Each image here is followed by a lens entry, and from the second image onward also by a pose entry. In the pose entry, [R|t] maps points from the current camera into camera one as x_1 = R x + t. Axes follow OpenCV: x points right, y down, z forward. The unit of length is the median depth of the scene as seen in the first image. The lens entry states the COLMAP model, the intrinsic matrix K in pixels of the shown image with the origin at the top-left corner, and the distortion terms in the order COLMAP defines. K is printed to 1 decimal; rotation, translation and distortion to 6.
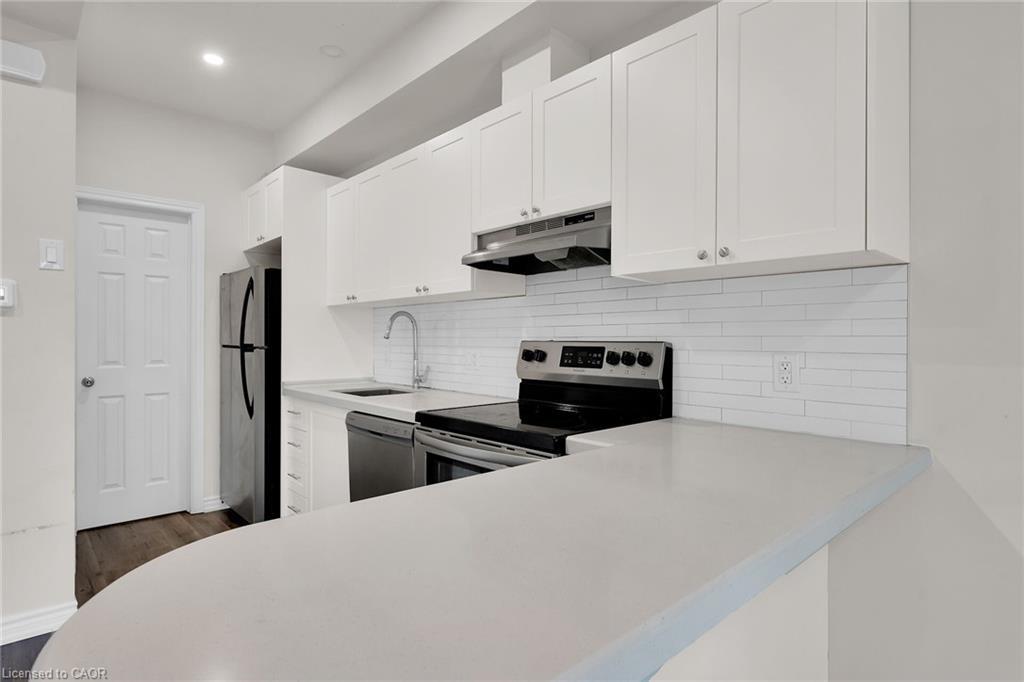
lens RADIAL K [[540.9, 0, 512.0], [0, 540.9, 341.0], [0, 0, 1]] dist [-0.002255, -0.000362]
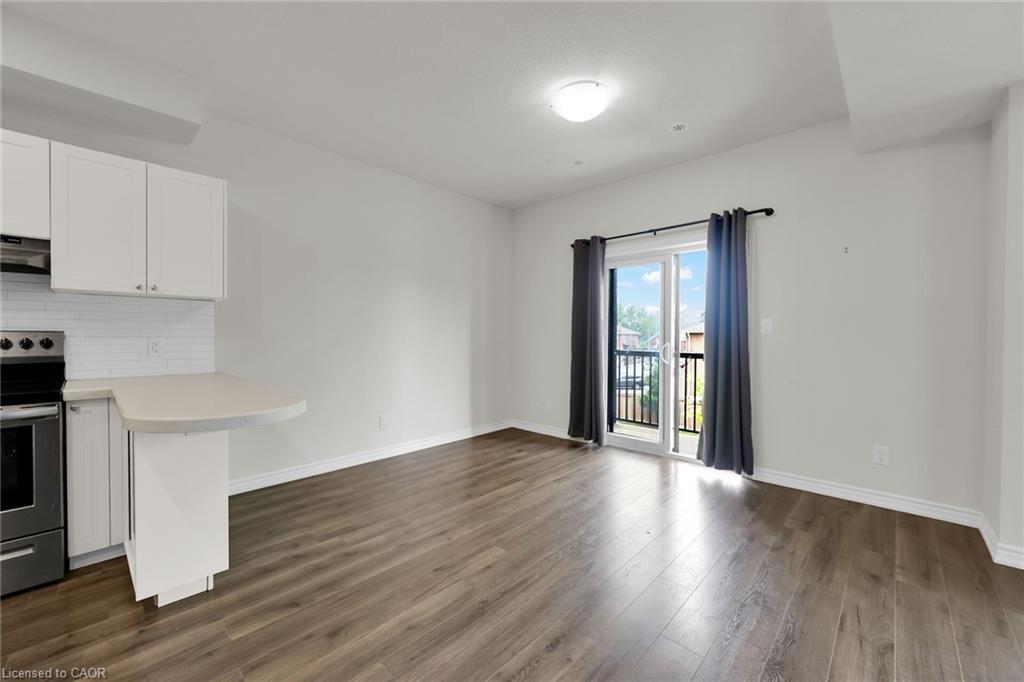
lens RADIAL K [[407.7, 0, 512.0], [0, 407.7, 341.0], [0, 0, 1]] dist [-0.001194, 0.000009]
pose [[-0.081004, -0.018378, 0.996544, -0.802445], [-0.001450, 0.999831, 0.018321, 0.004309], [-0.996713, 0.000039, -0.081017, -0.142195]]
